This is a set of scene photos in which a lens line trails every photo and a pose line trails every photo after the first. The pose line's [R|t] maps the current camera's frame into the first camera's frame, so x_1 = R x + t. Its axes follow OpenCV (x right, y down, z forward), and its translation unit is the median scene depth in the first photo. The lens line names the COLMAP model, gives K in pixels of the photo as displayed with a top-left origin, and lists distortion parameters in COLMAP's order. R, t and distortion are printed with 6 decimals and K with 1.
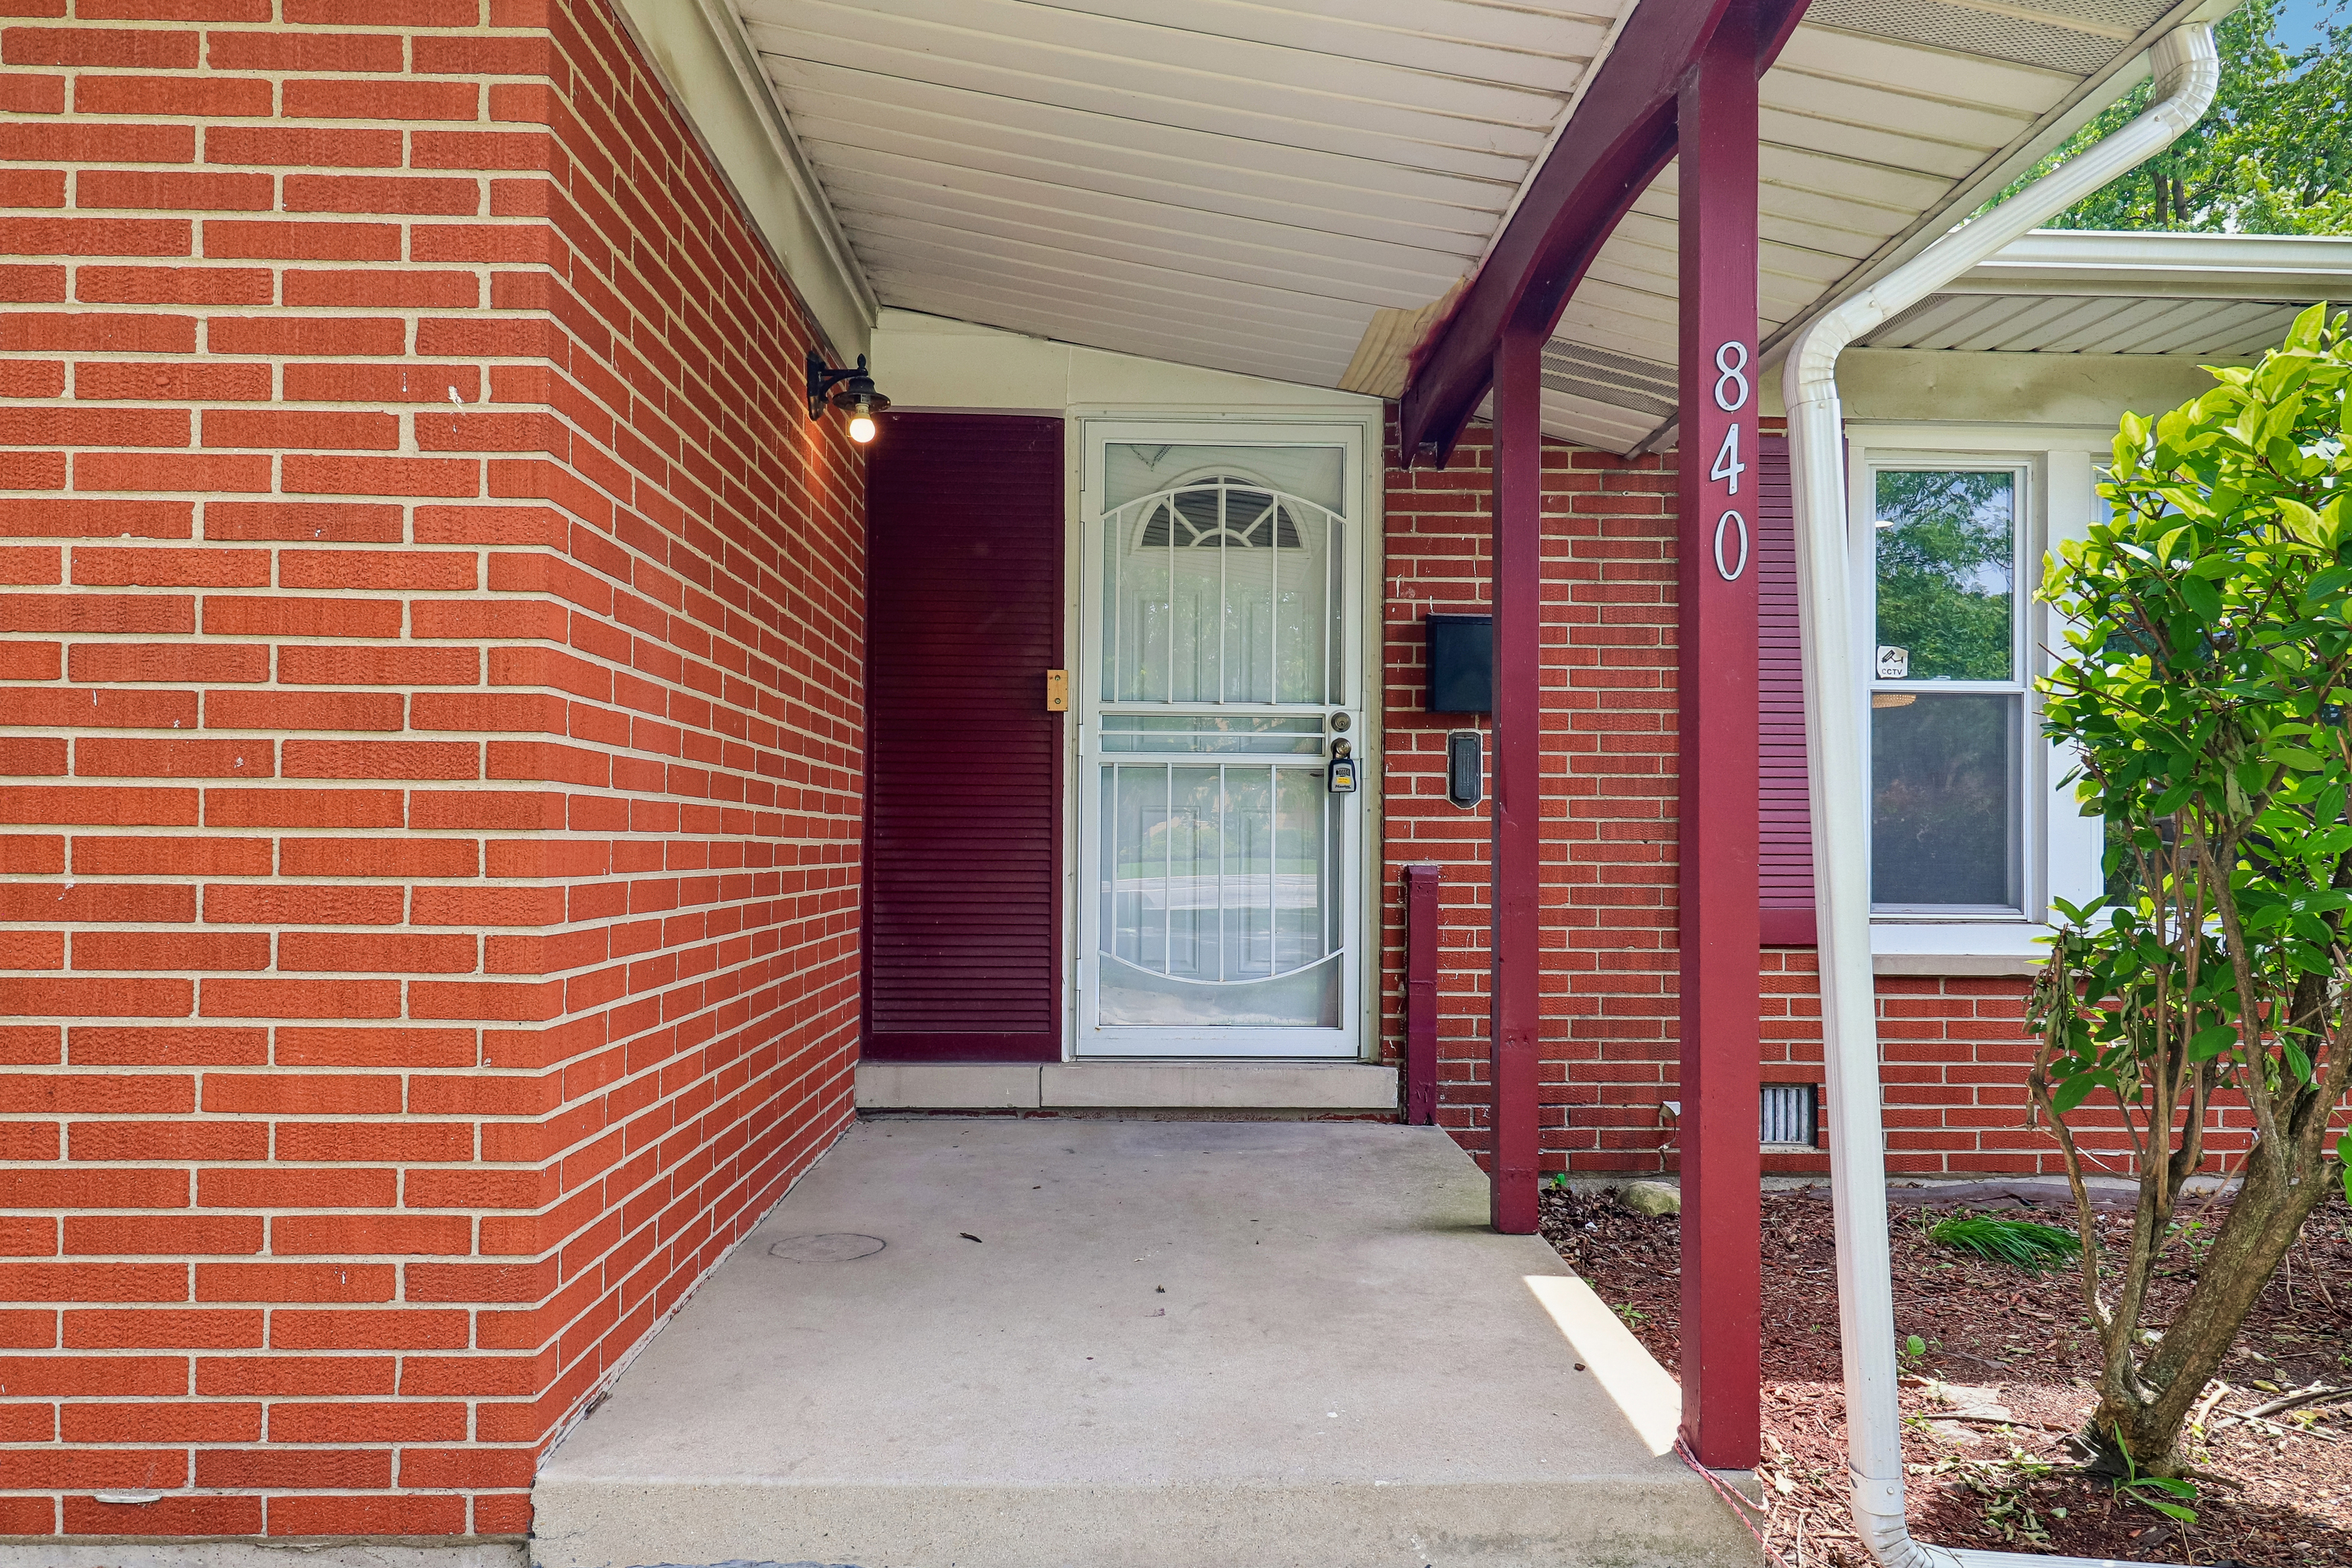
lens RADIAL K [[1638.6, 0, 1175.5], [0, 1638.6, 708.9], [0, 0, 1]] dist [0.003409, 0.000460]
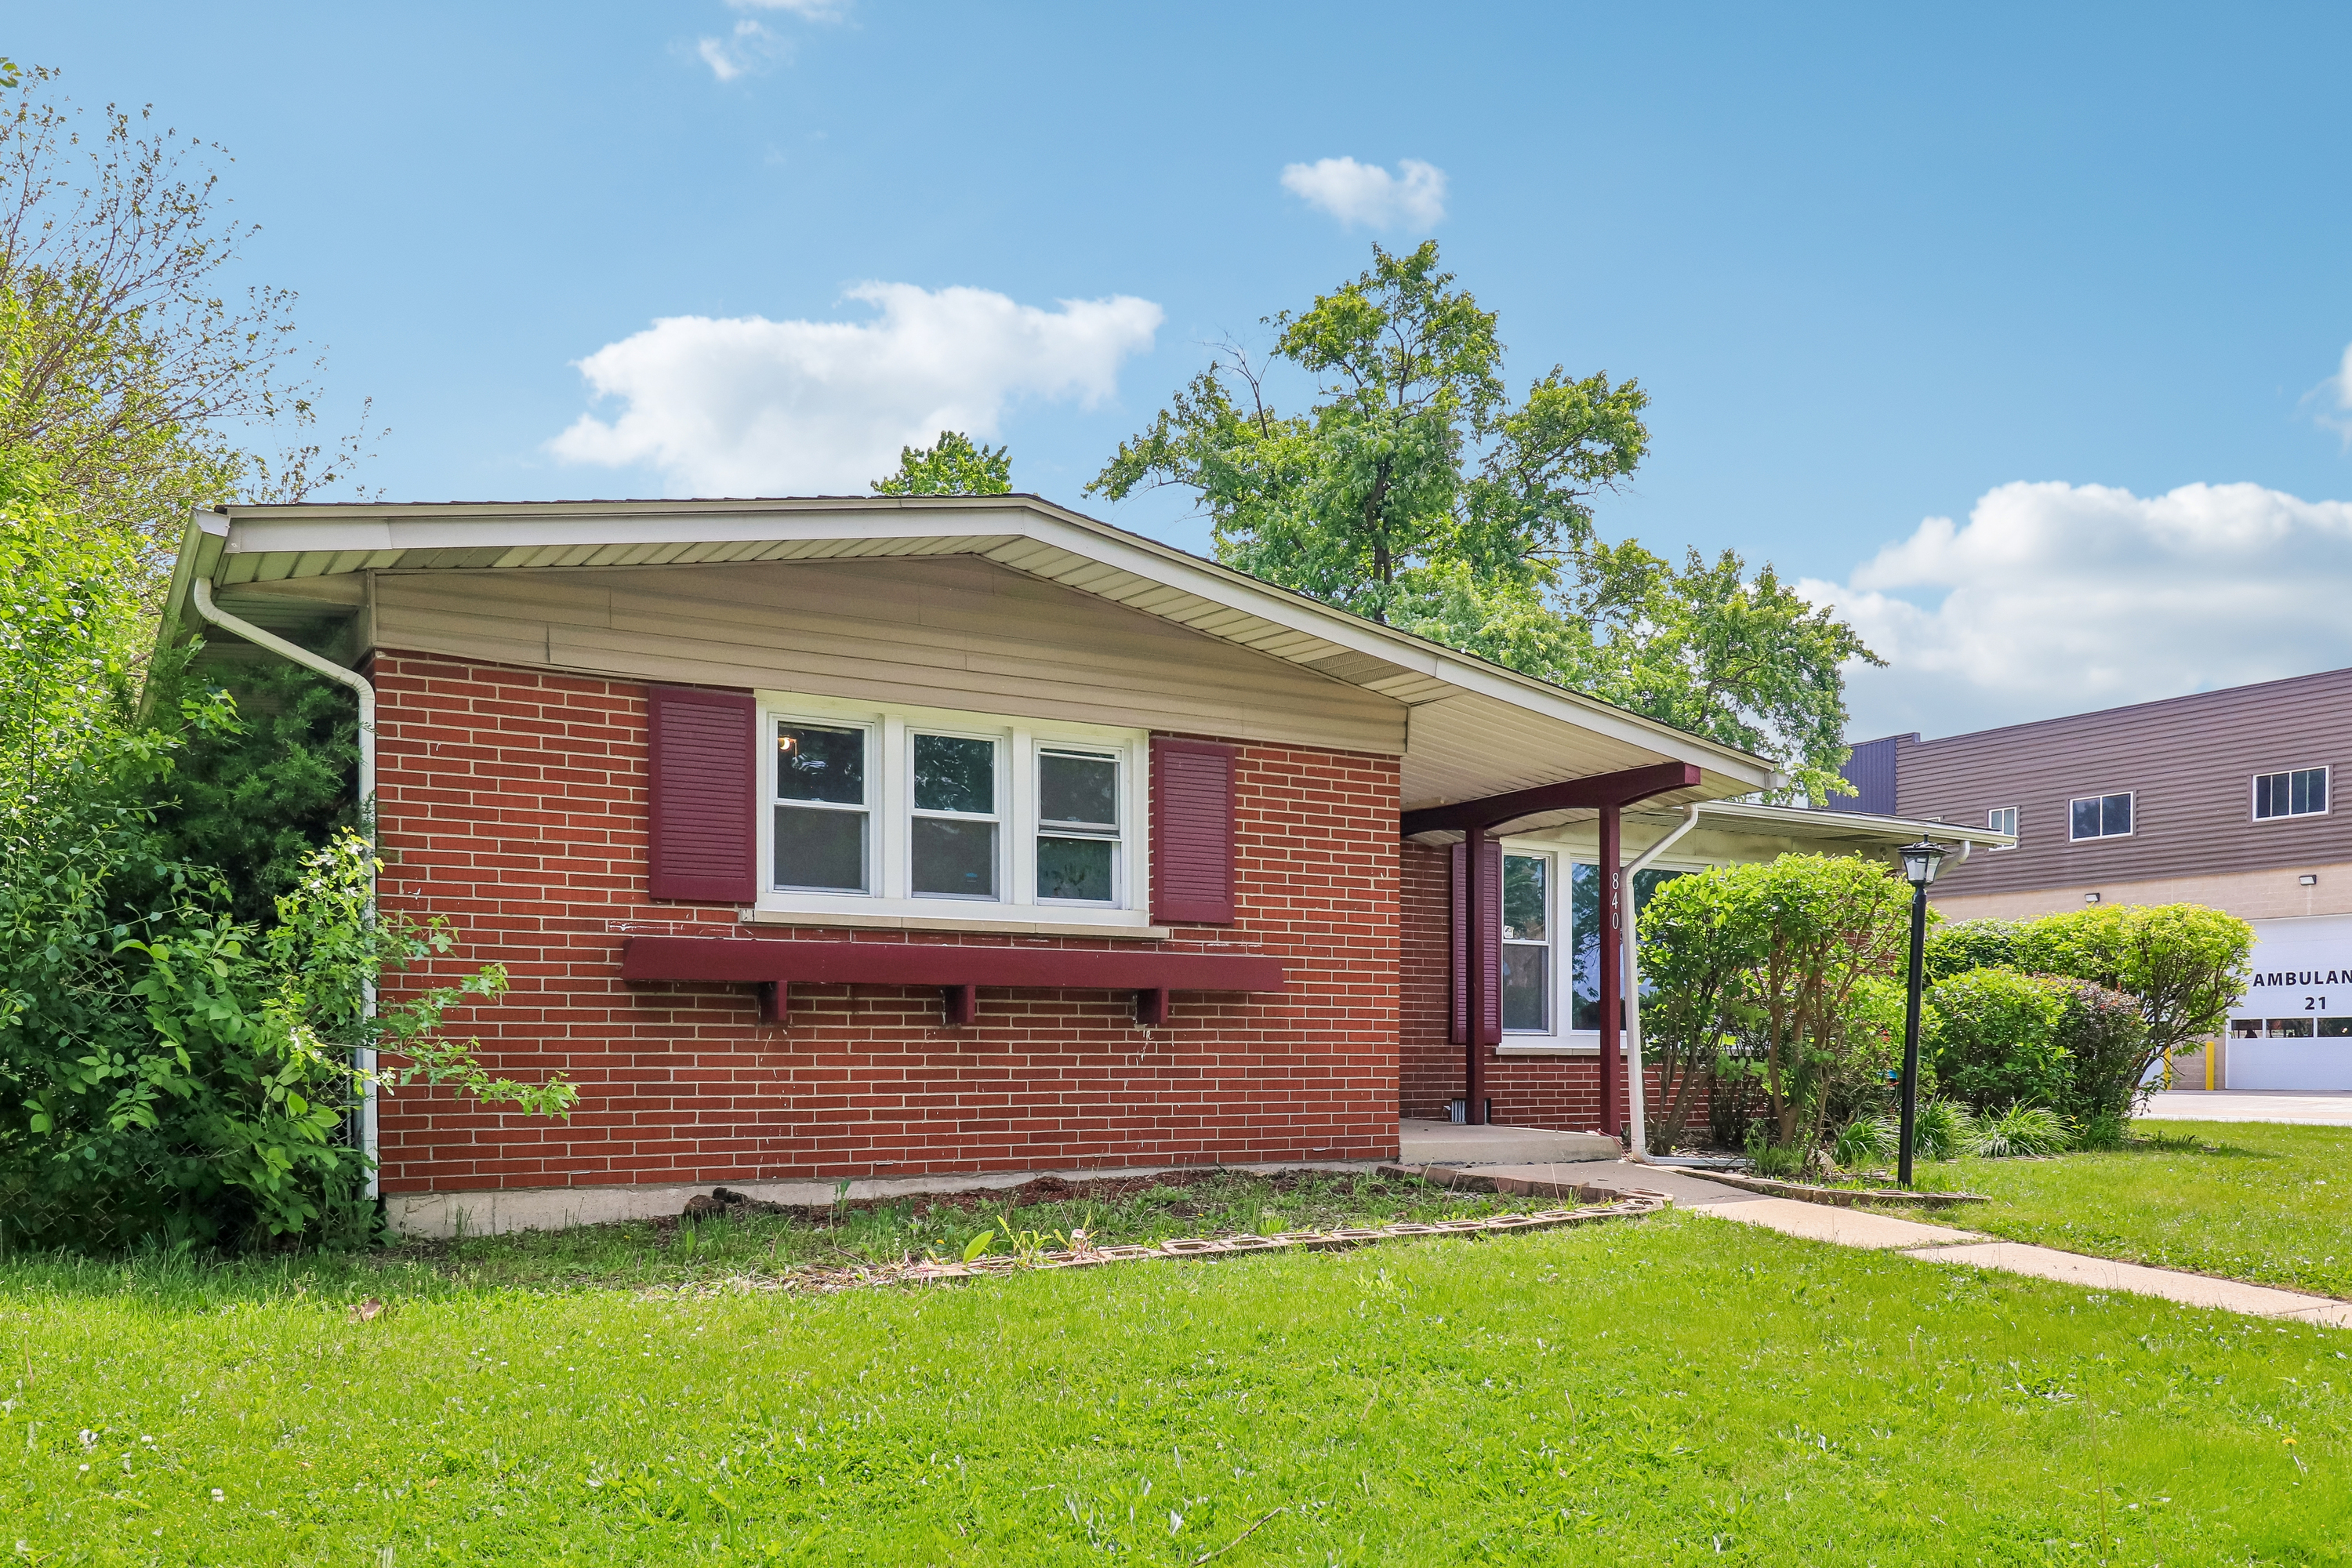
lens RADIAL K [[1863.8, 0, 1176.0], [0, 1863.8, 784.0], [0, 0, 1]] dist [-0.000579, 0.000025]
pose [[0.869163, 0.064459, 0.490306, -3.144638], [-0.032189, 0.996740, -0.073976, -0.059149], [-0.493476, 0.048515, 0.868405, -2.745943]]
